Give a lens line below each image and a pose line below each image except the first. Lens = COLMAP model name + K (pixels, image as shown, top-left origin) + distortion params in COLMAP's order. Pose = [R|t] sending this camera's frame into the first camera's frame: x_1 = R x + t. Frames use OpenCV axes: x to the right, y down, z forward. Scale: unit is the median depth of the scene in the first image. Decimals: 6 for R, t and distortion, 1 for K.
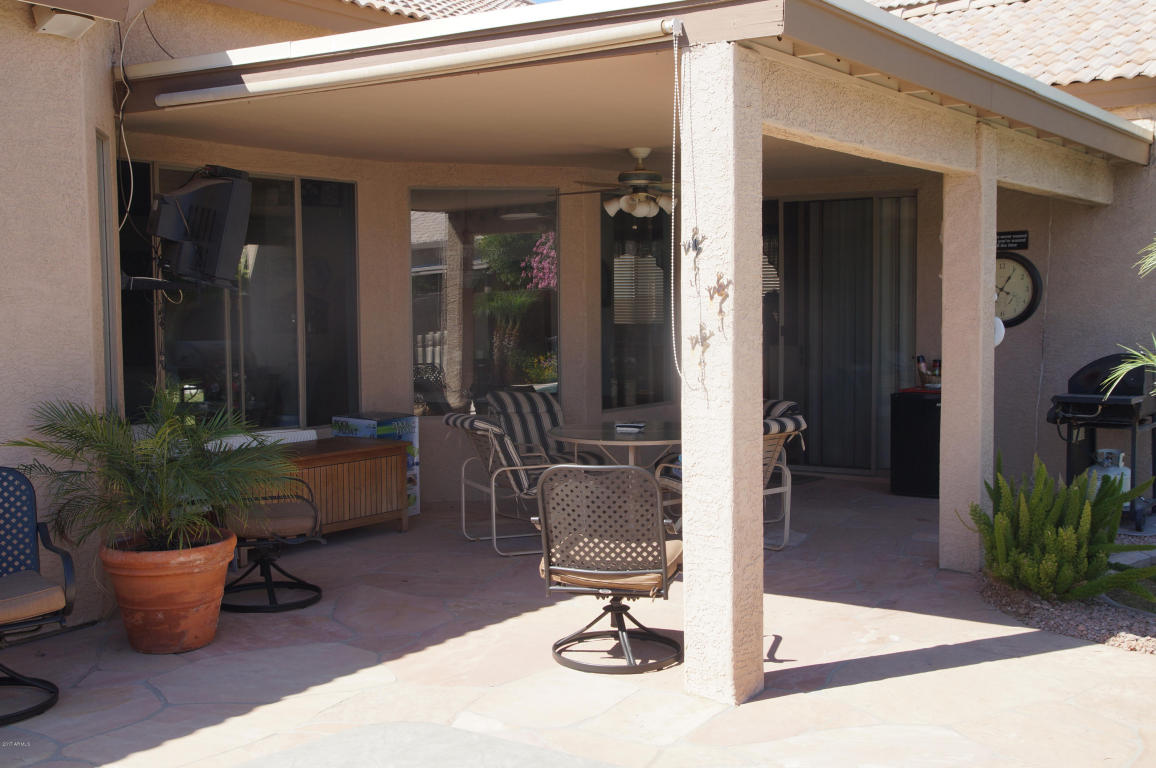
lens RADIAL K [[1352.7, 0, 577.1], [0, 1352.7, 406.1], [0, 0, 1]] dist [0.022509, 0.037829]
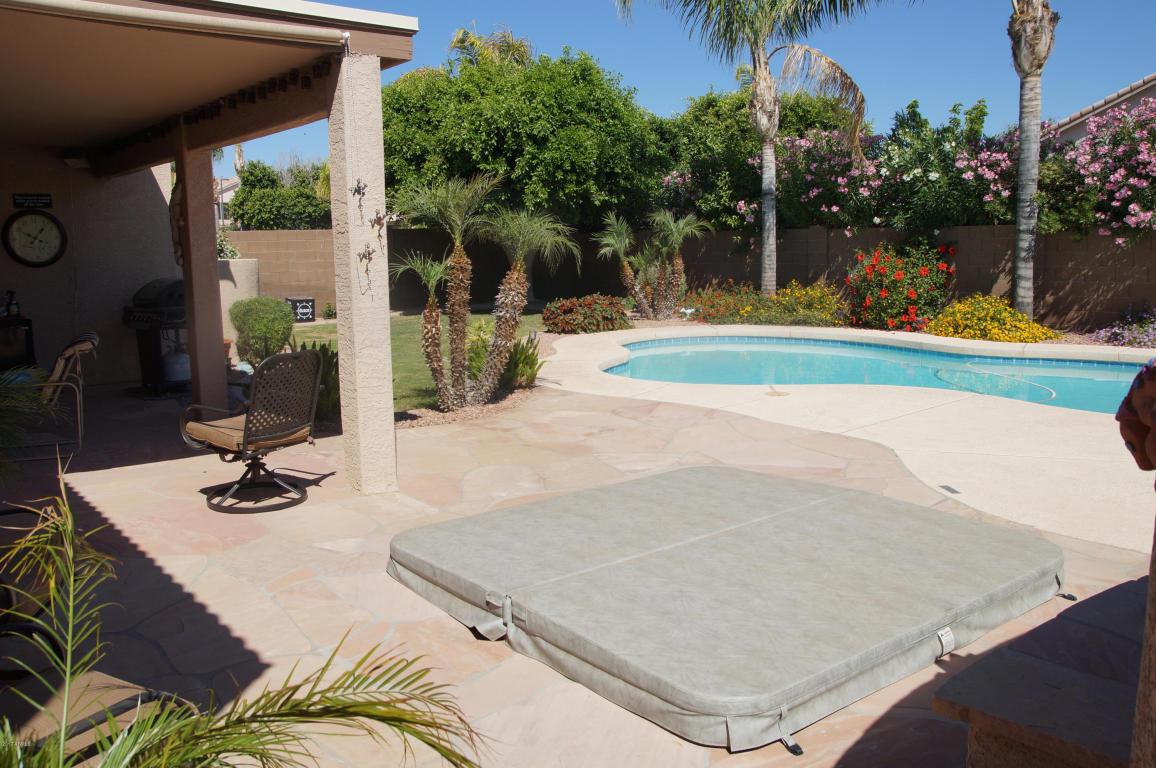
lens RADIAL K [[950.5, 0, 578.0], [0, 950.5, 384.0], [0, 0, 1]] dist [-0.040253, 0.015120]
pose [[0.282845, -0.136559, 0.949395, -0.459862], [0.089611, 0.989246, 0.115594, -0.004618], [-0.954970, 0.052381, 0.292040, 0.260985]]
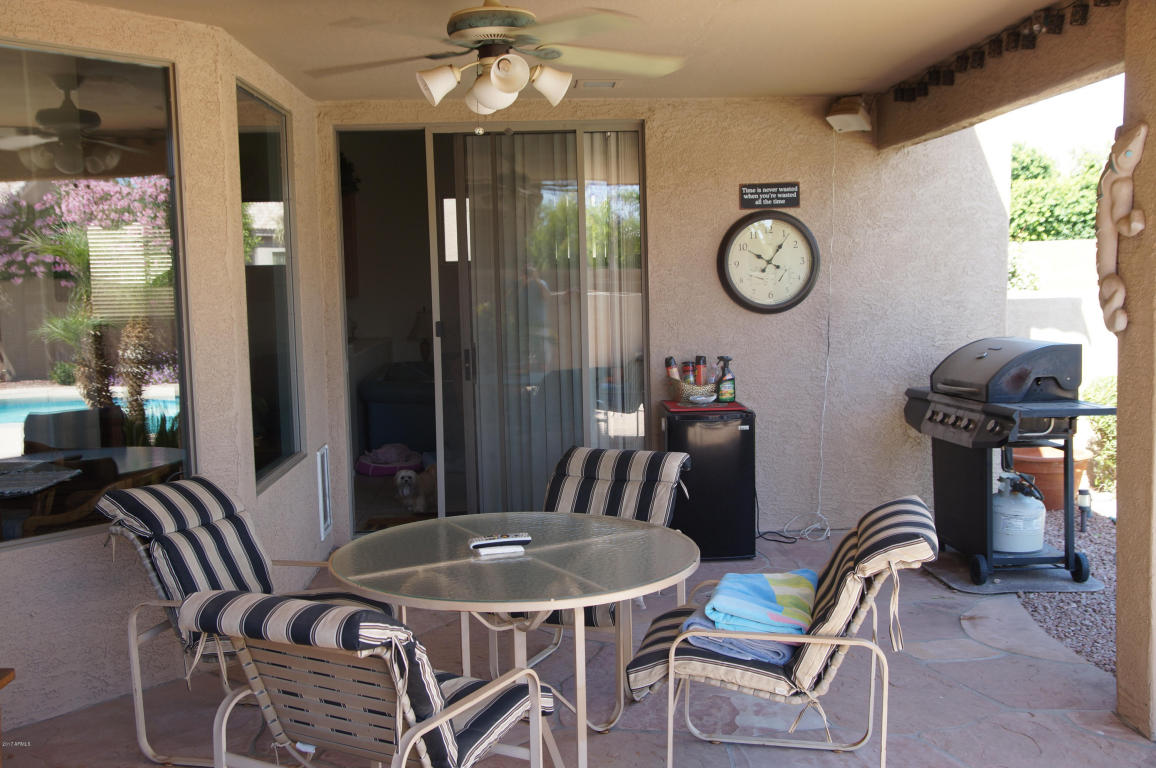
lens RADIAL K [[1192.4, 0, 578.0], [0, 1192.4, 384.0], [0, 0, 1]] dist [0.006755, 0.009454]
pose [[0.799464, -0.067293, 0.596933, -0.175257], [0.065779, 0.997537, 0.024357, -0.046194], [-0.597102, 0.019793, 0.801921, 0.593122]]
